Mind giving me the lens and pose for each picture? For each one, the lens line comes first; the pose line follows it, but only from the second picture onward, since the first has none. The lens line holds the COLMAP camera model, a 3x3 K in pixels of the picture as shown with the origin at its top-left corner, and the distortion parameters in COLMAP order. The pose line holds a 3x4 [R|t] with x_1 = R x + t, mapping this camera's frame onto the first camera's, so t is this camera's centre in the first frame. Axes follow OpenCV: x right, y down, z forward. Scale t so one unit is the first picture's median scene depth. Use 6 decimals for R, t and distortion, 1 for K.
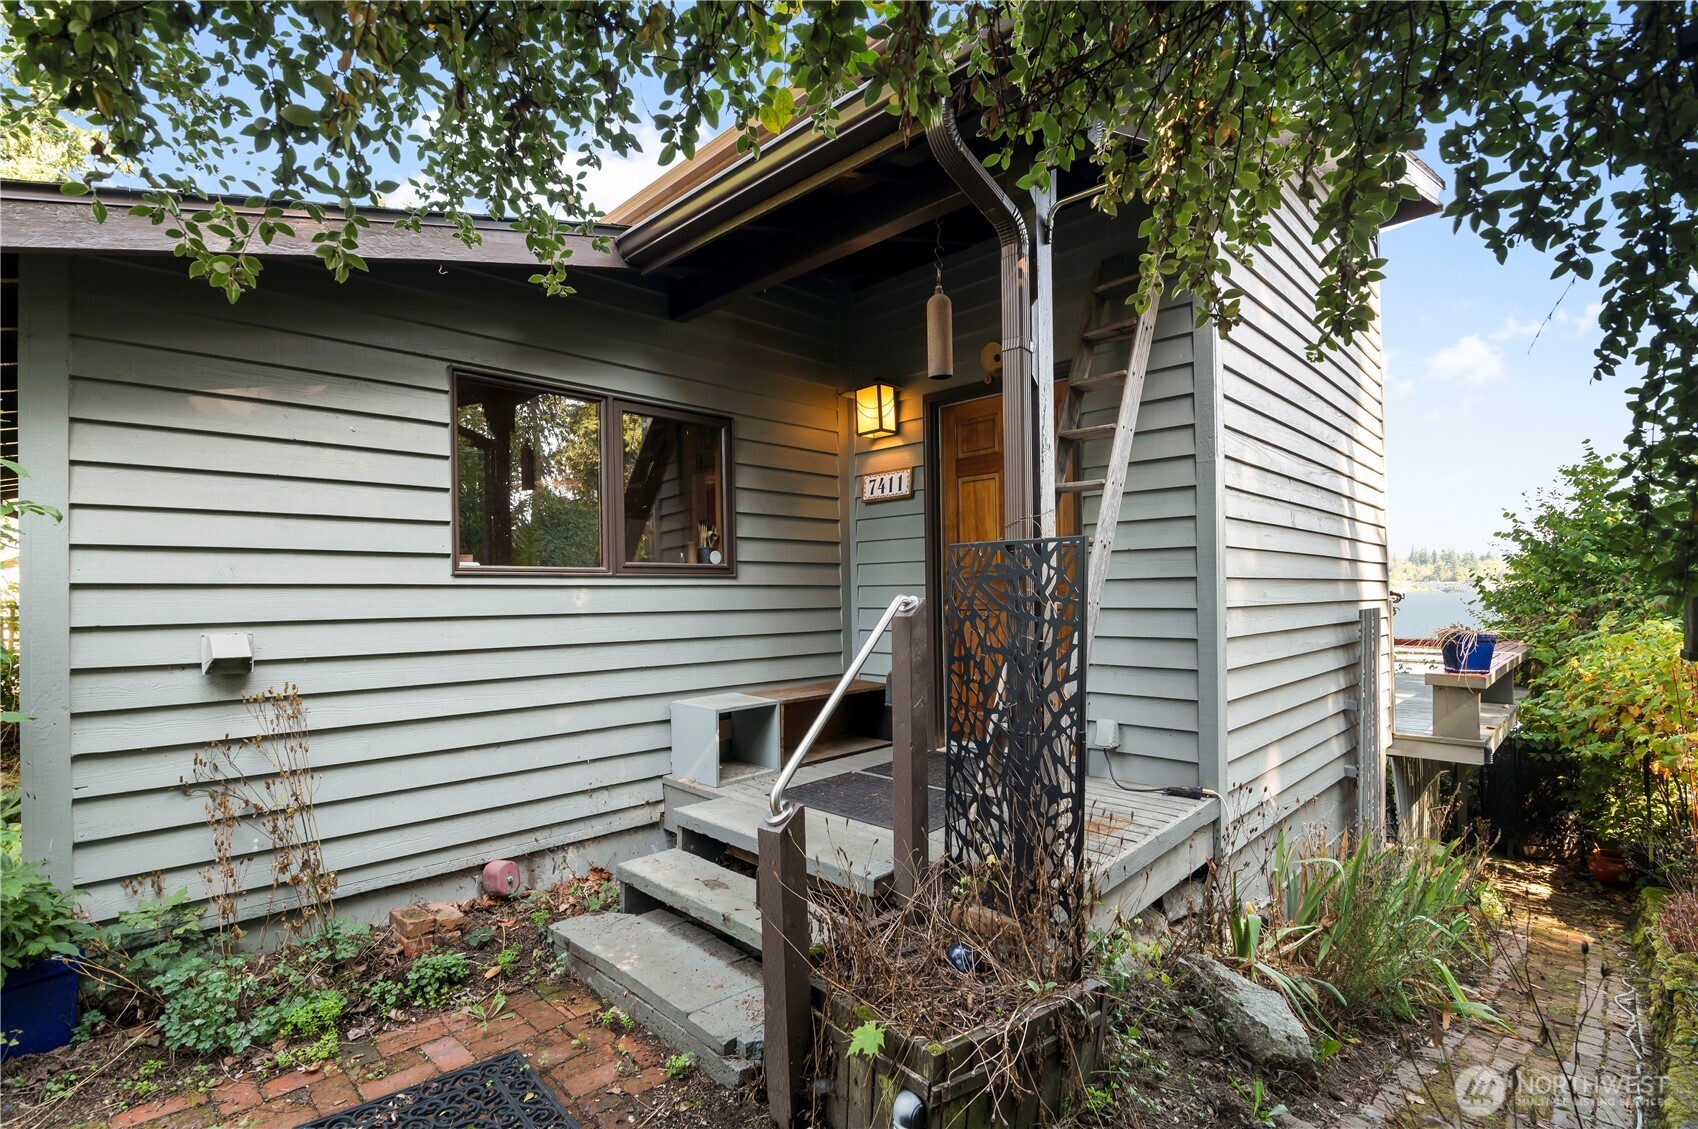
lens RADIAL K [[787.6, 0, 848.2], [0, 787.6, 573.5], [0, 0, 1]] dist [-0.020321, 0.002493]
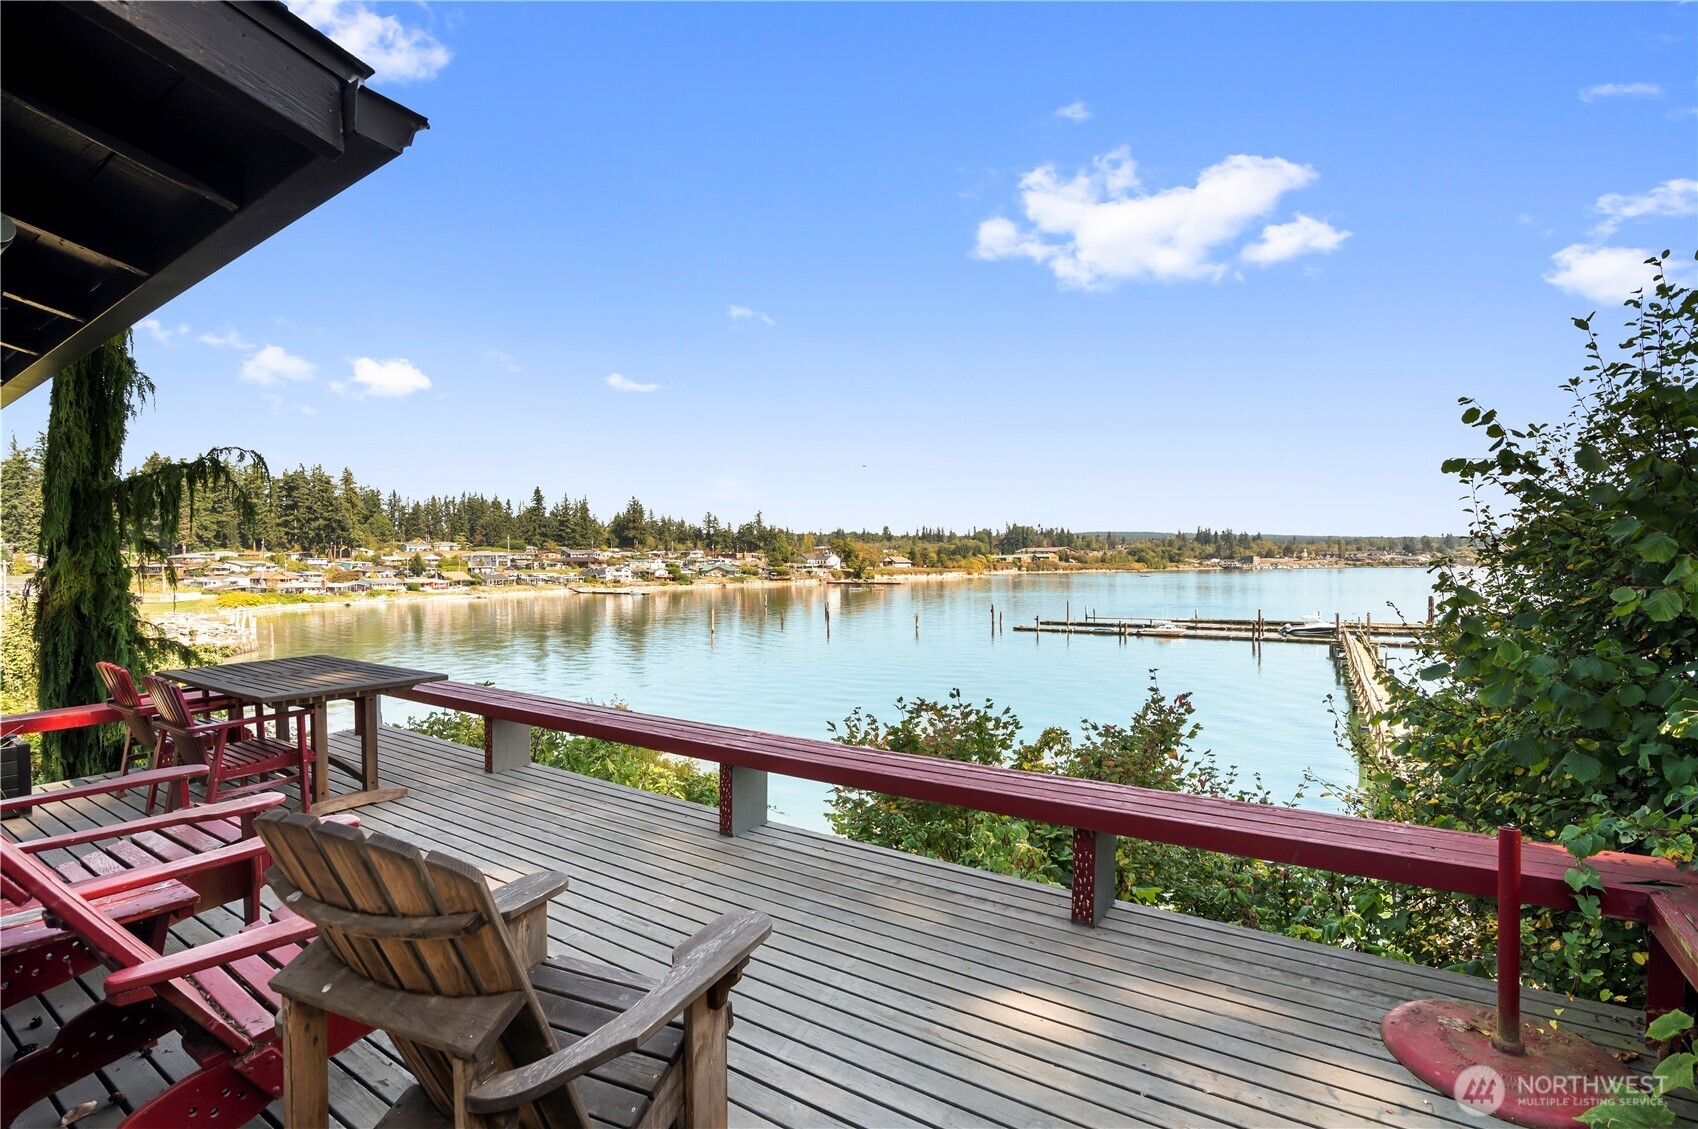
lens RADIAL K [[787.6, 0, 843.2], [0, 787.6, 578.4], [0, 0, 1]] dist [-0.020321, 0.002493]
pose [[0.979494, -0.007423, 0.201337, 0.483070], [0.000621, 0.999428, 0.033827, -0.010690], [-0.201473, -0.033008, 0.978938, 0.700994]]
